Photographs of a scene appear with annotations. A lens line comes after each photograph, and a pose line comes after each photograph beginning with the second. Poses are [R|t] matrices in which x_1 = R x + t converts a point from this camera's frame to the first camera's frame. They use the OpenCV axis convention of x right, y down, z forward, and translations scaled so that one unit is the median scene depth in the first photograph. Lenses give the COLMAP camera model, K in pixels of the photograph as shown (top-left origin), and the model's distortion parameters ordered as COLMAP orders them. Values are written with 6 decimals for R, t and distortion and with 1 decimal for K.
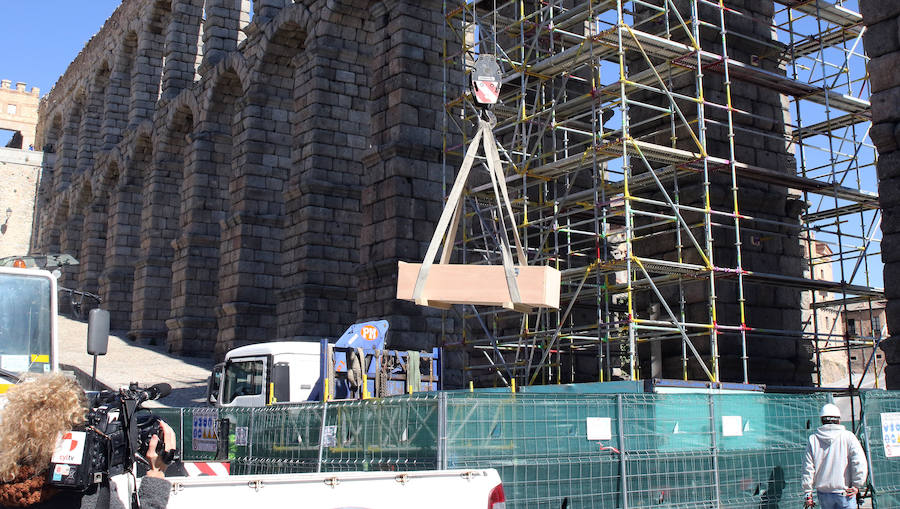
lens RADIAL K [[1053.2, 0, 476.0], [0, 1053.2, 183.4], [0, 0, 1]] dist [-0.125257, 0.066982]
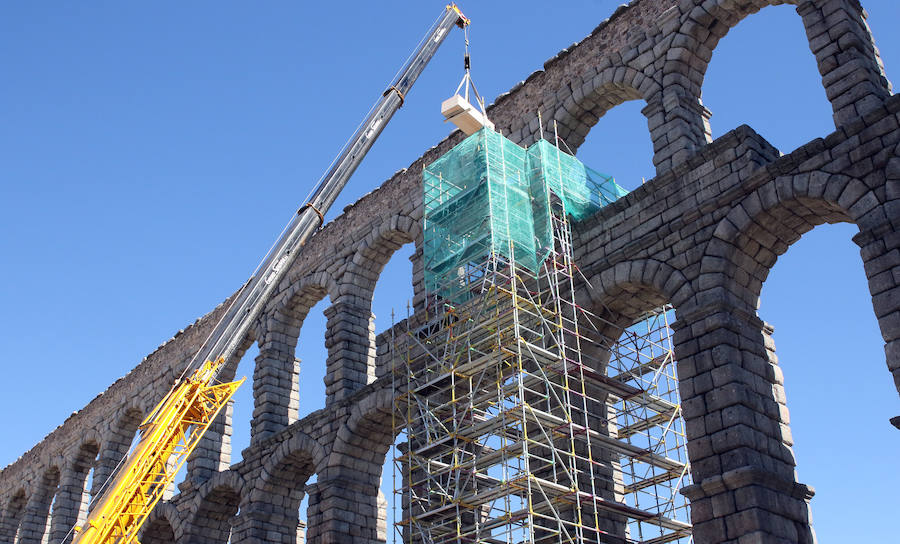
lens RADIAL K [[987.4, 0, 454.4], [0, 987.4, 298.9], [0, 0, 1]] dist [-0.131943, 0.079132]
pose [[0.990173, 0.044224, 0.132674, -0.080204], [-0.005111, 0.959495, -0.281679, -0.048666], [-0.139756, 0.278233, 0.950292, -0.180841]]
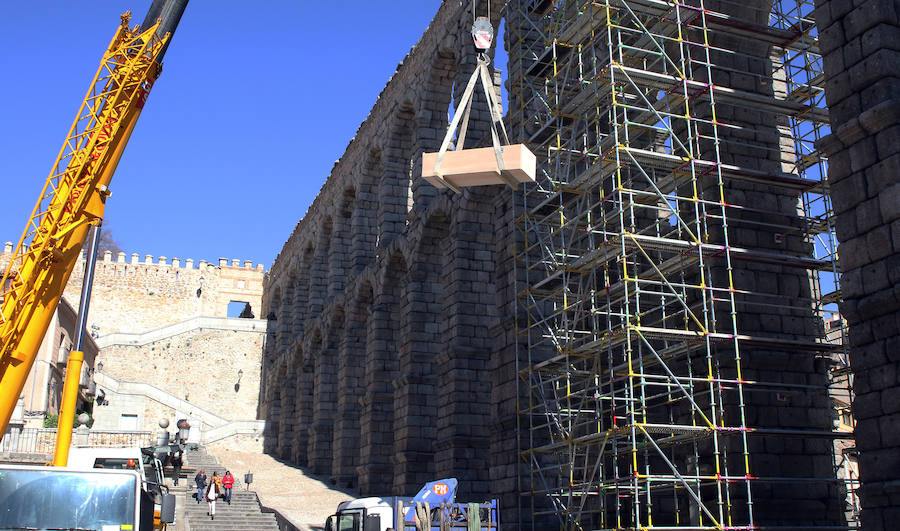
lens RADIAL K [[990.4, 0, 451.9], [0, 990.4, 231.5], [0, 0, 1]] dist [-0.116783, 0.062680]
pose [[0.970477, -0.076294, -0.228811, 0.097778], [0.055687, 0.993898, -0.095211, -0.025100], [0.234679, 0.079658, 0.968804, -0.082159]]
